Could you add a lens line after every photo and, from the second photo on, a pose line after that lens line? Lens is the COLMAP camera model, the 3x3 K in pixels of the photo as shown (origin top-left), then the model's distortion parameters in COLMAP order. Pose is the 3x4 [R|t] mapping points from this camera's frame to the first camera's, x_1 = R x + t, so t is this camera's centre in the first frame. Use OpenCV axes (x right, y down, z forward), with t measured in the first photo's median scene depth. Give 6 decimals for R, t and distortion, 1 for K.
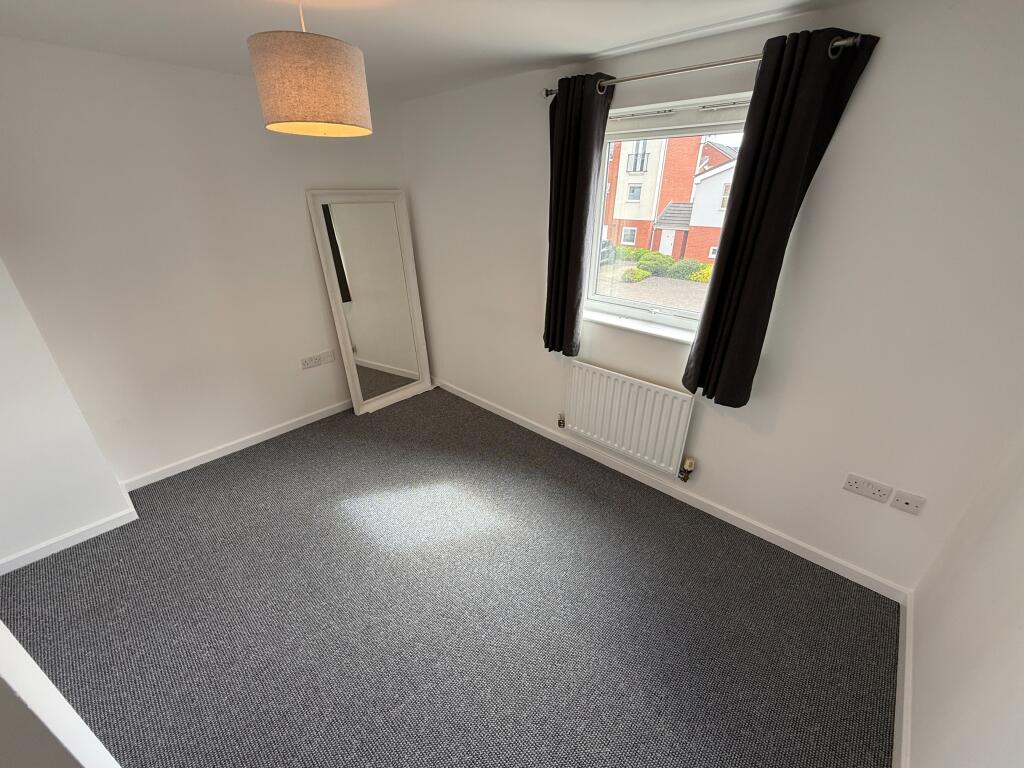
lens RADIAL K [[406.8, 0, 510.7], [0, 406.8, 386.1], [0, 0, 1]] dist [-0.000374, 0.000965]
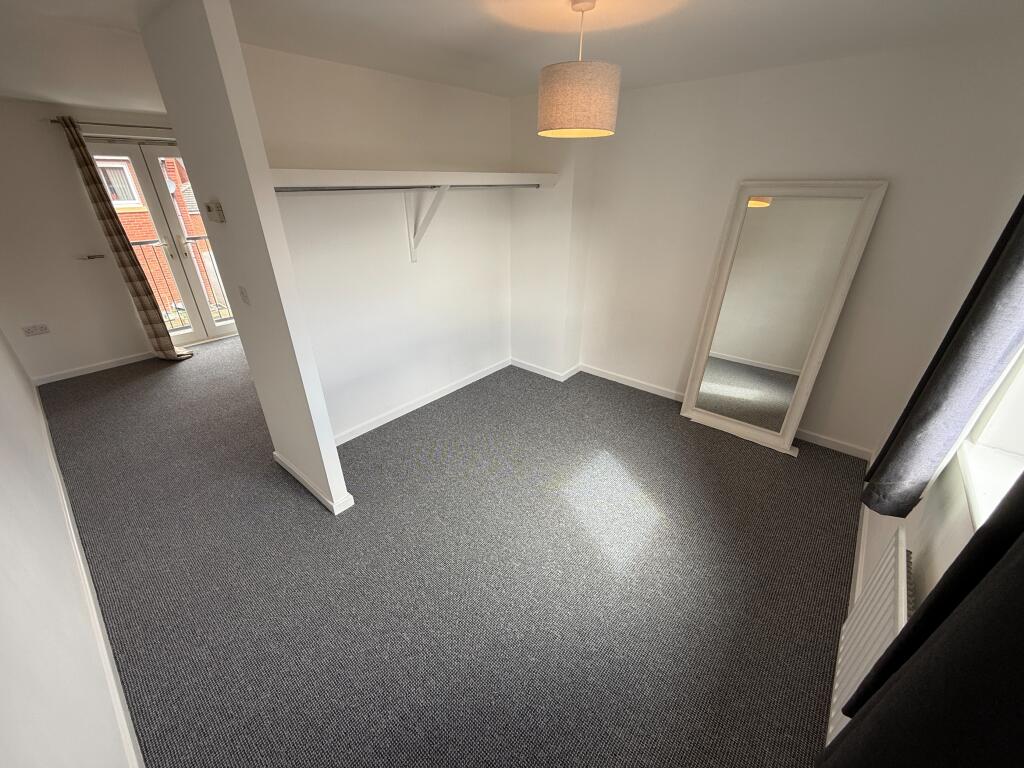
lens RADIAL K [[406.8, 0, 512.3], [0, 406.8, 387.0], [0, 0, 1]] dist [-0.000374, 0.000965]
pose [[0.039318, 0.450535, -0.891893, 0.528015], [-0.436423, 0.810690, 0.390277, -0.202438], [0.898882, 0.373898, 0.228498, 0.424086]]
